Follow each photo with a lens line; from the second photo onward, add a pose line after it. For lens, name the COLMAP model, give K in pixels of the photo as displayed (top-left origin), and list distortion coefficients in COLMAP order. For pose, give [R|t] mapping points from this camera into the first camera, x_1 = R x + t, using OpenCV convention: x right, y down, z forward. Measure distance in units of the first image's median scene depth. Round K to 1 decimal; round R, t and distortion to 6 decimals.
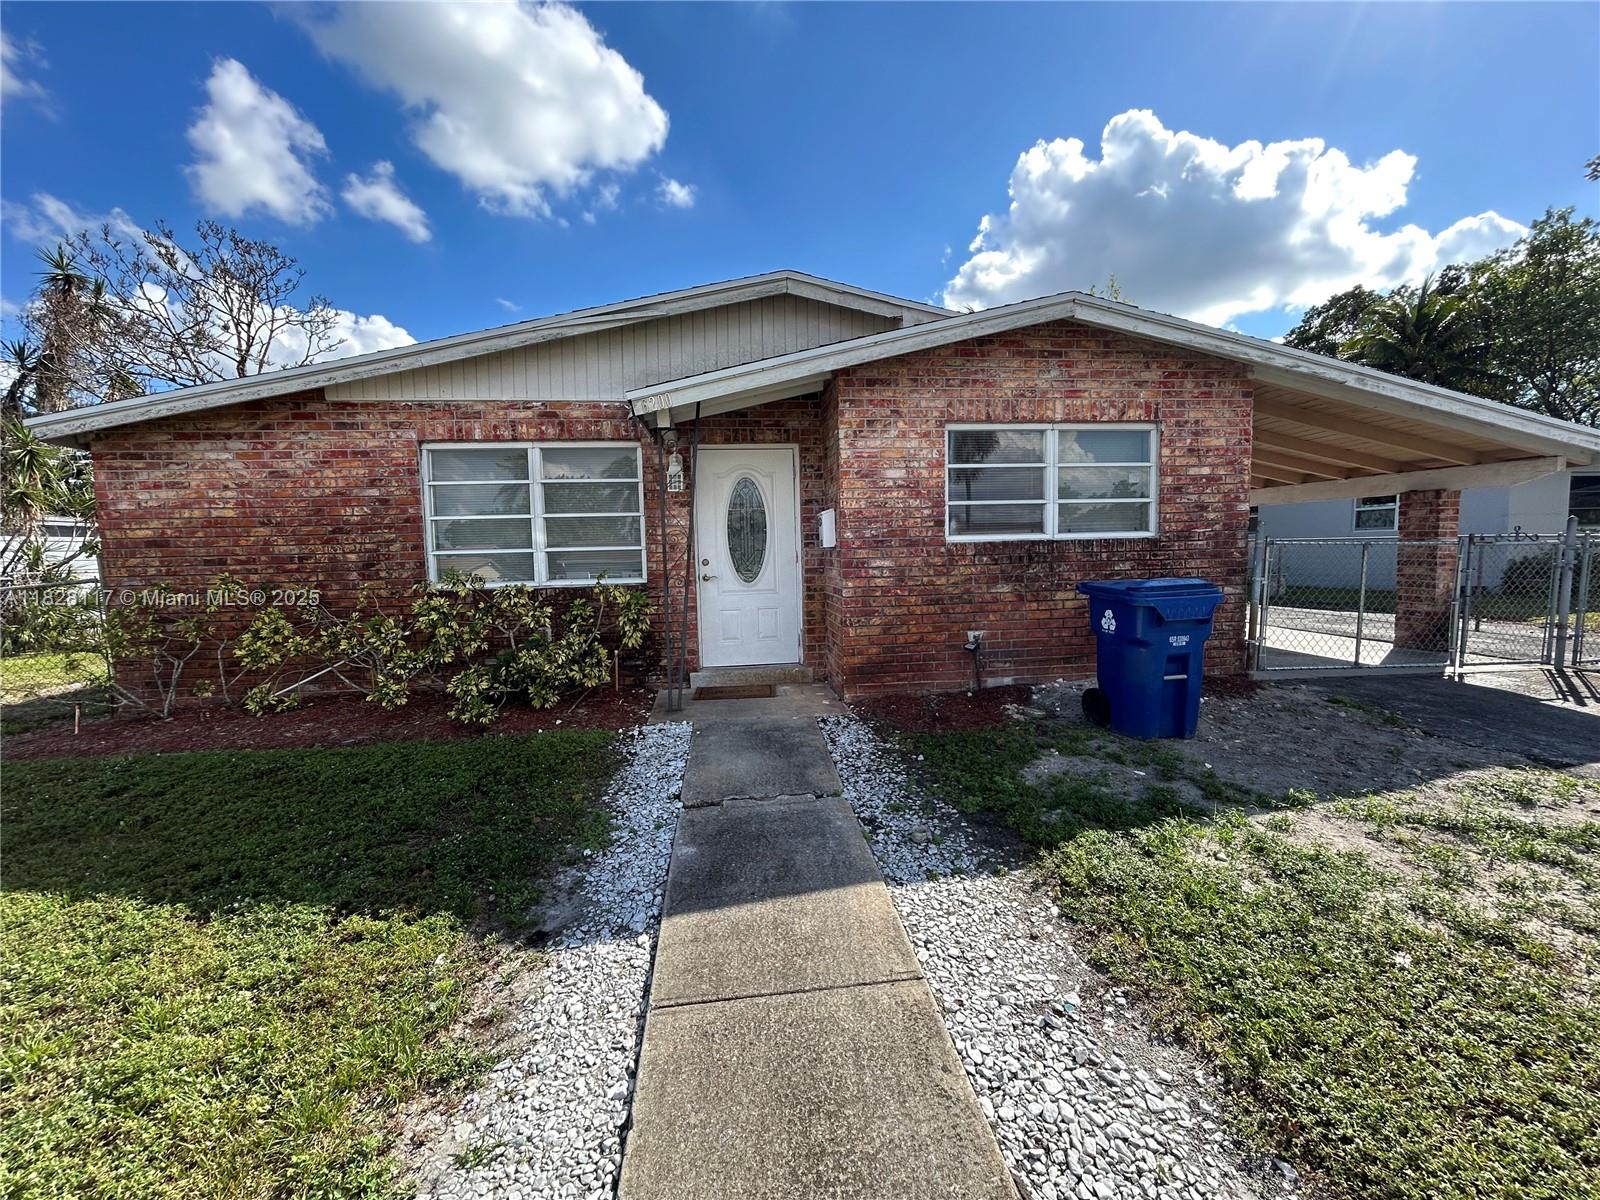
lens RADIAL K [[651.9, 0, 803.6], [0, 651.9, 599.2], [0, 0, 1]] dist [0.001939, 0.001436]
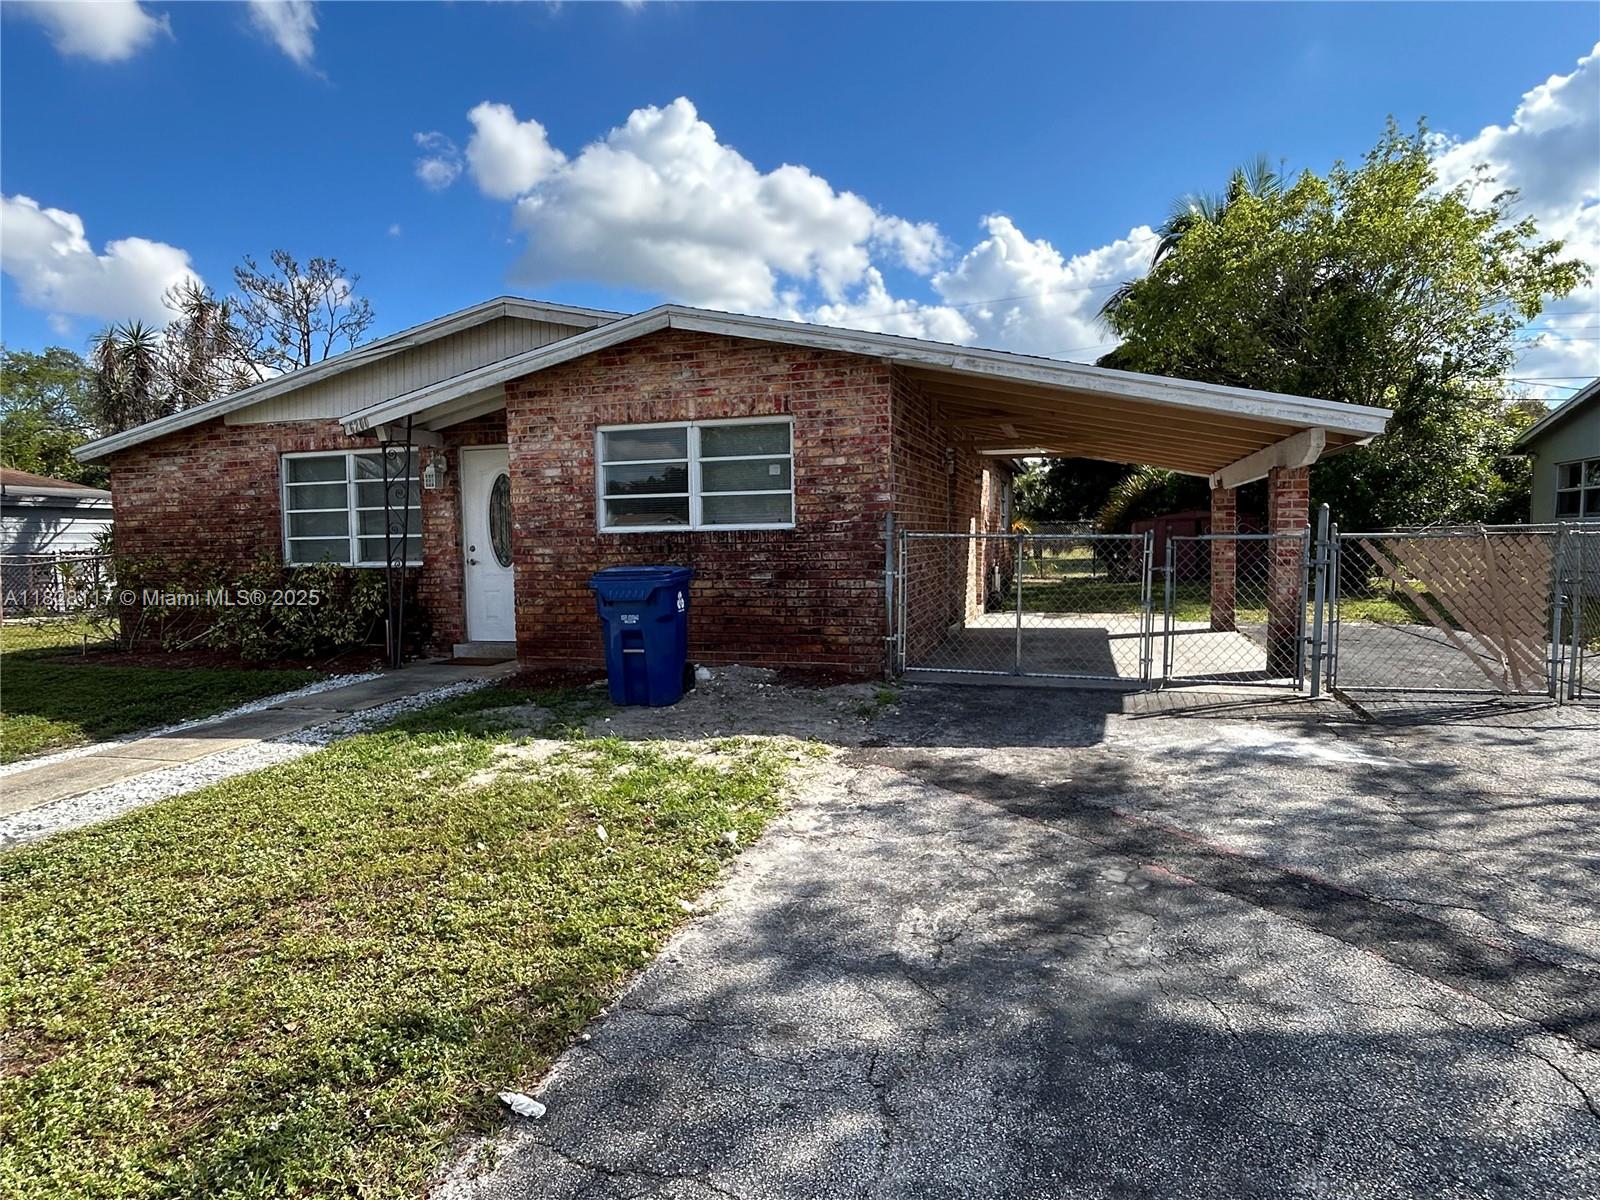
lens RADIAL K [[971.0, 0, 798.0], [0, 971.0, 602.2], [0, 0, 1]] dist [0.015065, -0.004160]
pose [[0.913447, 0.033973, -0.405537, 1.182229], [-0.035989, 0.999349, 0.002653, 0.013386], [0.405363, 0.012172, 0.914075, -0.361119]]
